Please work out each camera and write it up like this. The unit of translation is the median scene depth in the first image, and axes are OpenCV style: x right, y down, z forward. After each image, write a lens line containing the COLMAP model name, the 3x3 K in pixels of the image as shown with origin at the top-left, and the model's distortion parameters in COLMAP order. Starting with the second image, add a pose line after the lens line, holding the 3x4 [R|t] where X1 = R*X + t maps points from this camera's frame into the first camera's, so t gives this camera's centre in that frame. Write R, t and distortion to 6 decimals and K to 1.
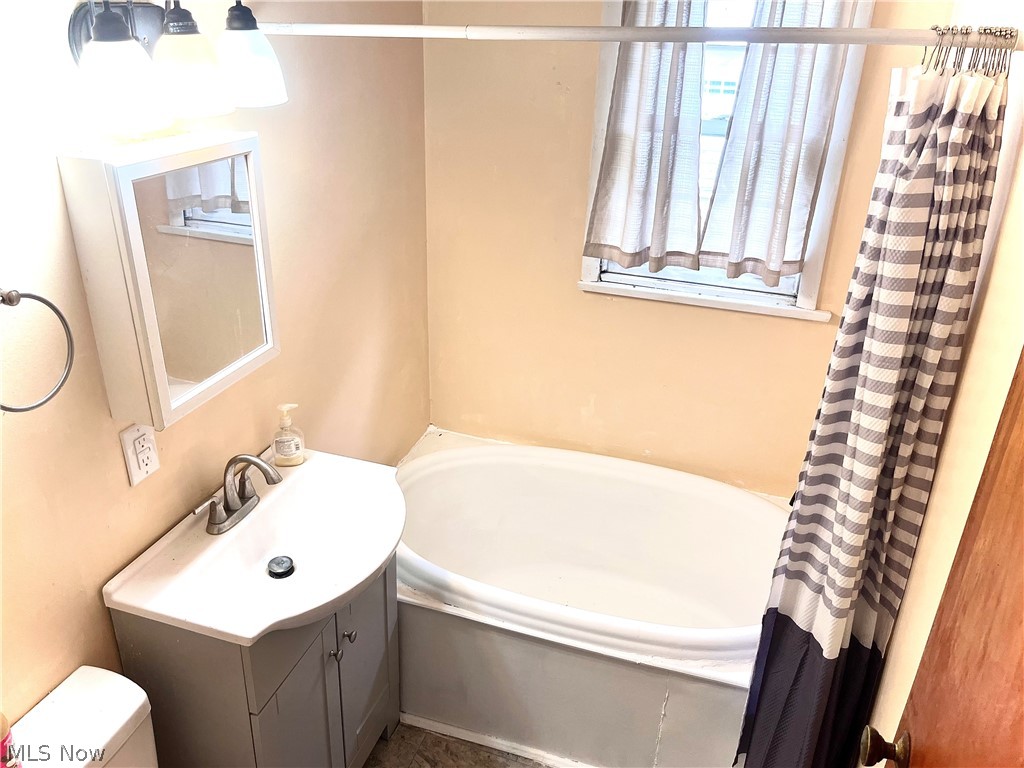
lens RADIAL K [[779.0, 0, 508.2], [0, 779.0, 383.6], [0, 0, 1]] dist [0.060881, -0.087468]
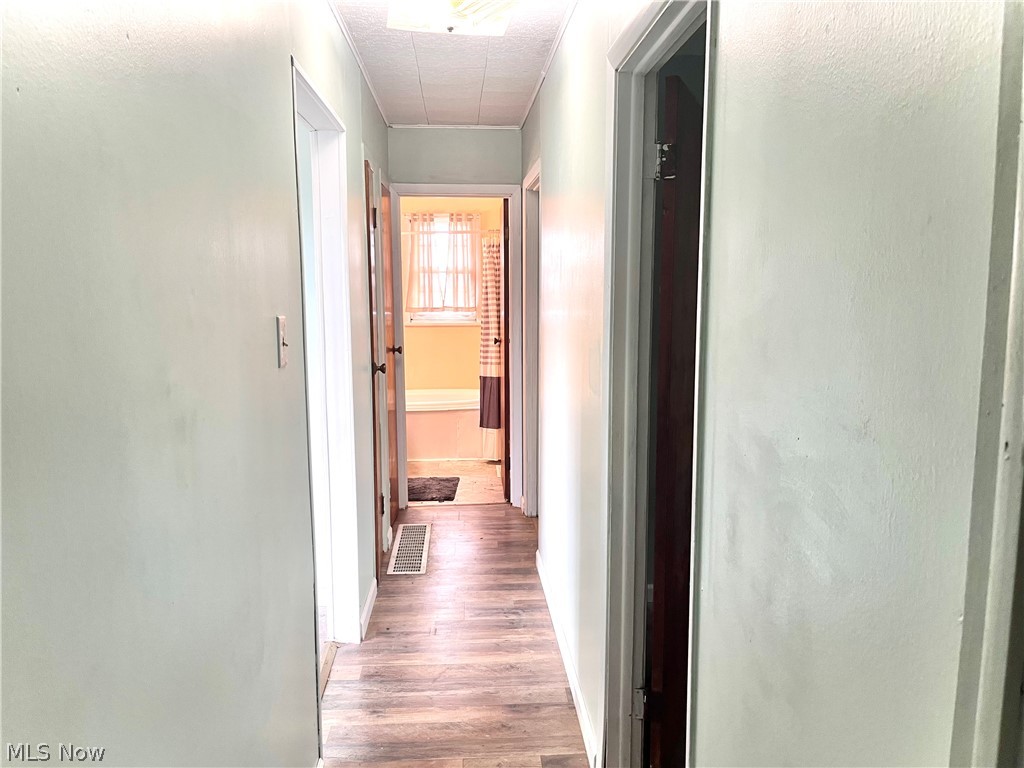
lens RADIAL K [[779.0, 0, 511.7], [0, 779.0, 385.6], [0, 0, 1]] dist [0.060881, -0.087468]
pose [[0.923815, -0.071514, 0.376101, -0.890848], [0.185427, 0.943059, -0.276146, 1.329080], [-0.334937, 0.324847, 0.884472, -2.215321]]
